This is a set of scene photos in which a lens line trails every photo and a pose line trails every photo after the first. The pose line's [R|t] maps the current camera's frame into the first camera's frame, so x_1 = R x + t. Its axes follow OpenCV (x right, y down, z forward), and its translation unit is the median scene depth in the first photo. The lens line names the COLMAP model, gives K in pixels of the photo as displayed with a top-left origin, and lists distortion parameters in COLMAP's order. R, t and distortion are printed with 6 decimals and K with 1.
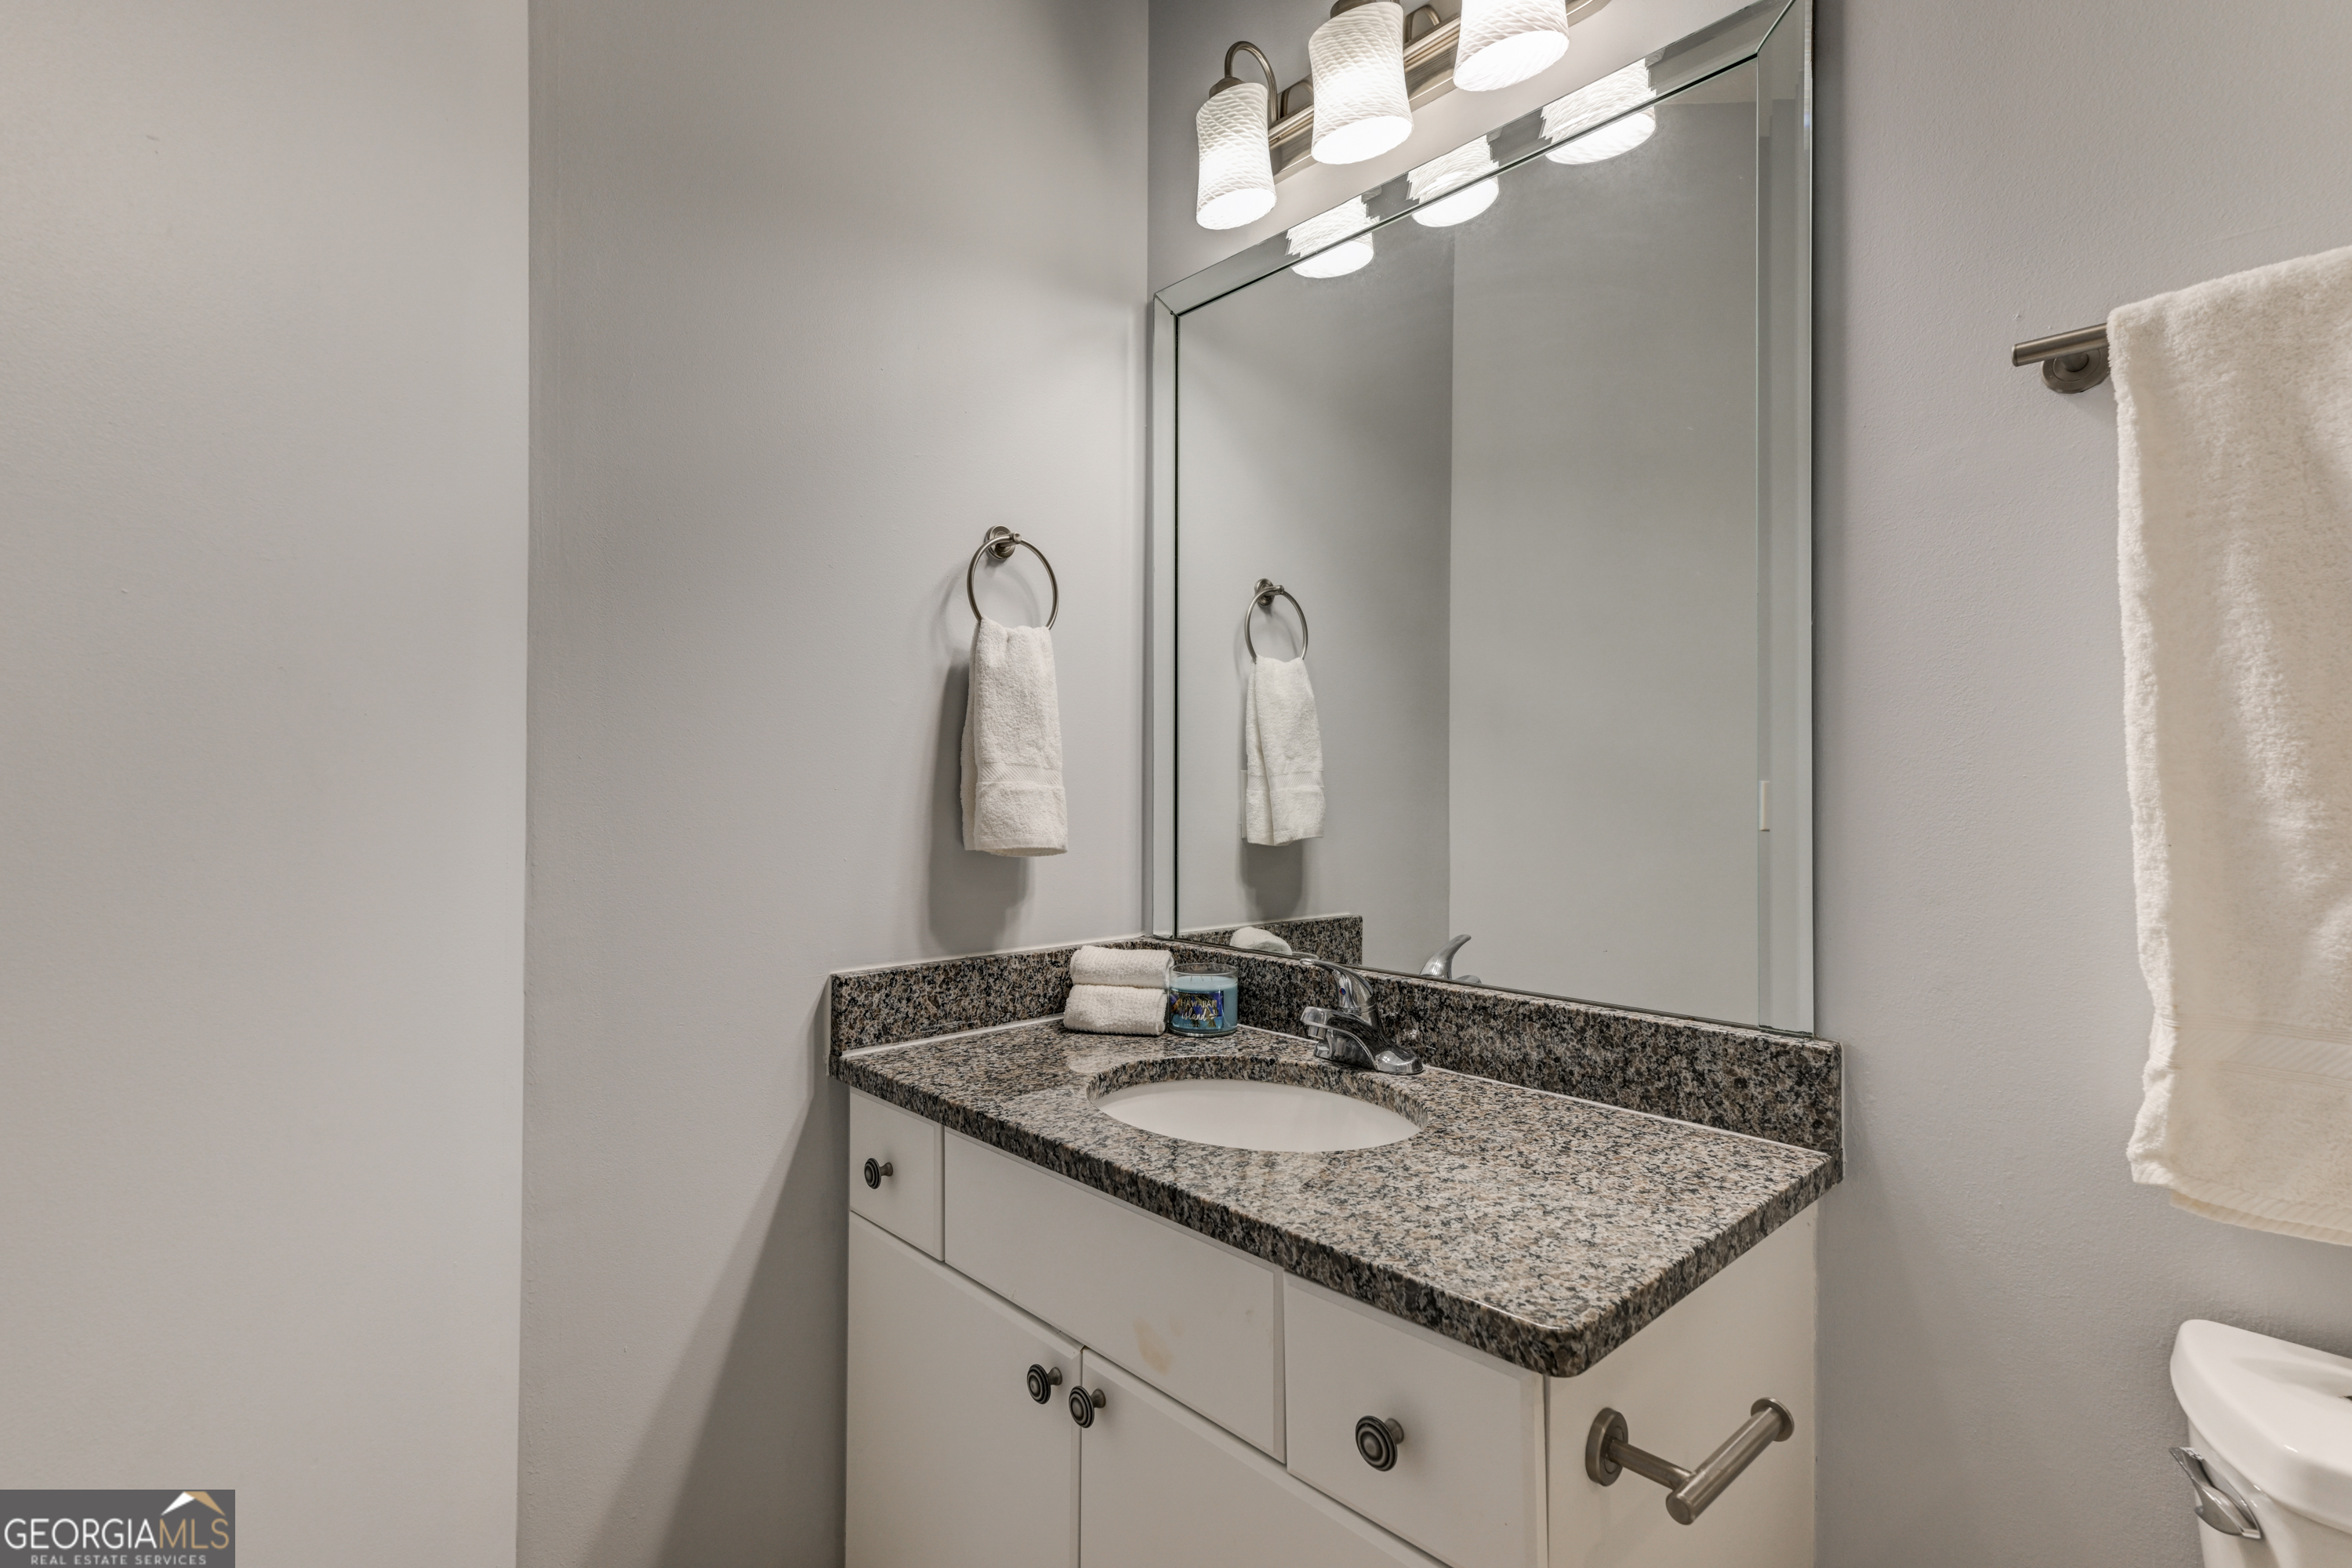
lens RADIAL K [[1125.5, 0, 1176.2], [0, 1125.5, 784.7], [0, 0, 1]] dist [0.014622, -0.000969]
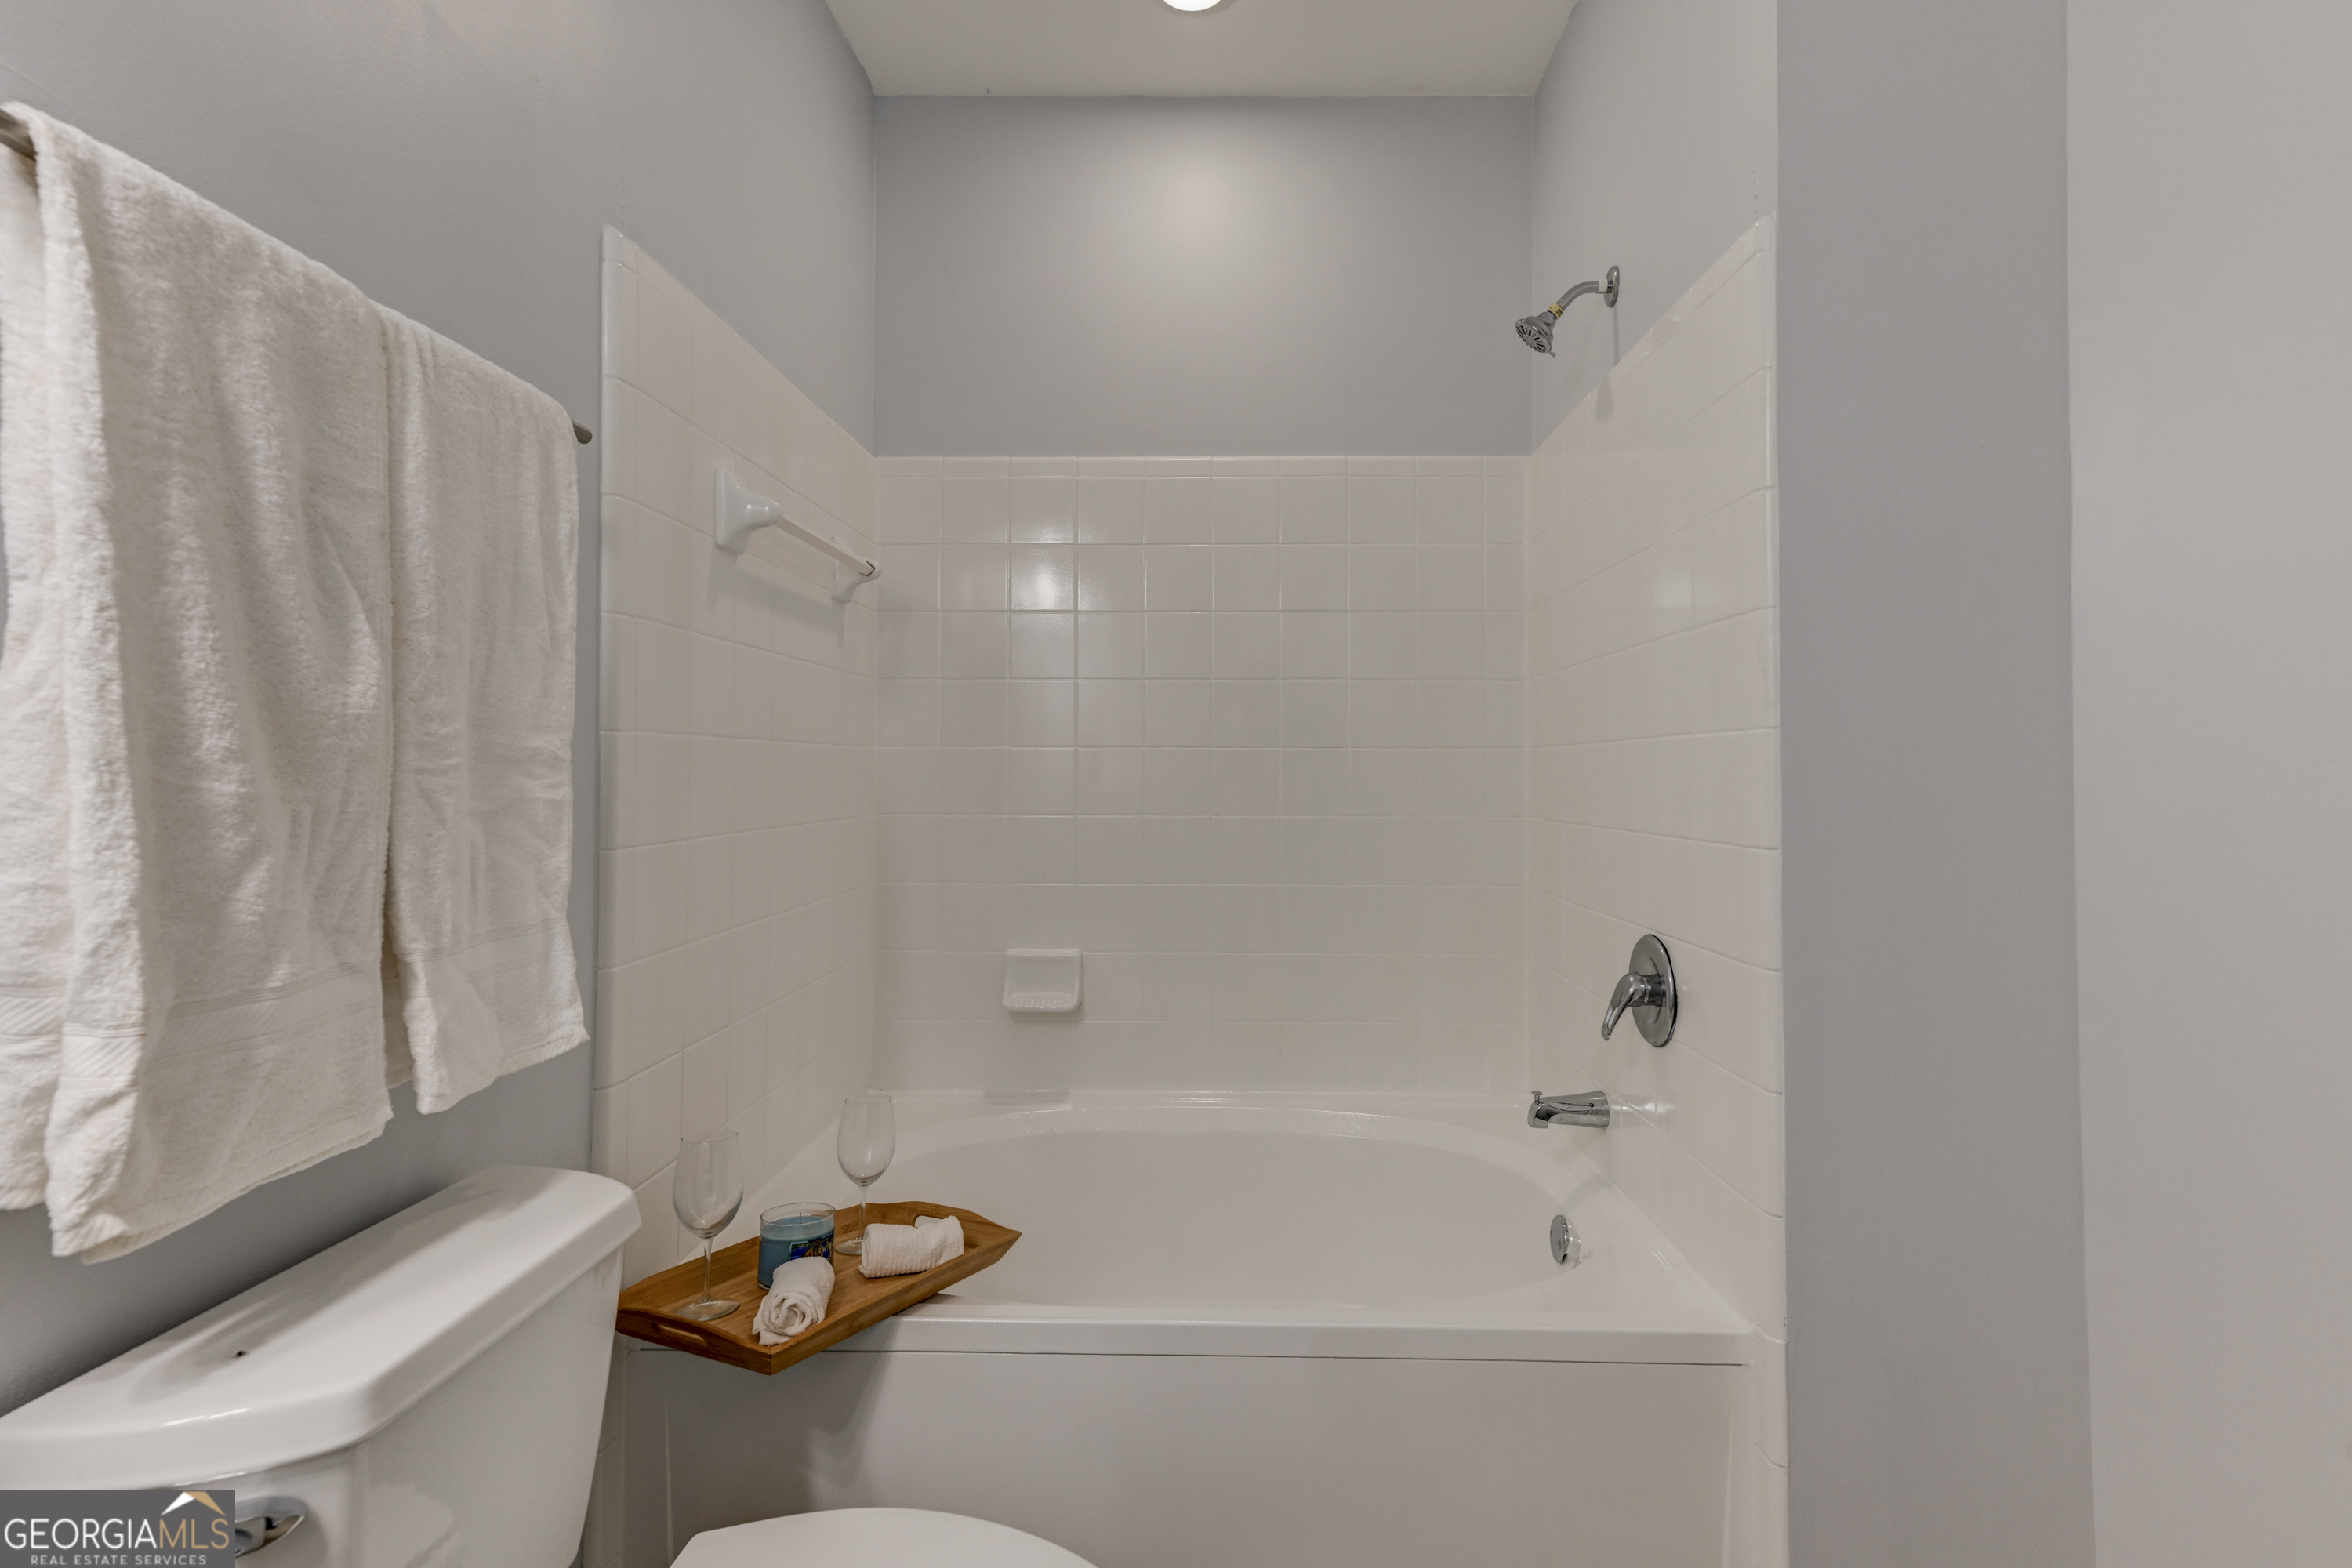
lens RADIAL K [[1100.8, 0, 1185.3], [0, 1100.8, 739.8], [0, 0, 1]] dist [-0.000306, -0.000434]
pose [[-0.714130, 0.009166, 0.699954, -0.186293], [-0.014746, 0.999495, -0.028133, 0.006032], [-0.699858, -0.030412, -0.713634, 0.816375]]
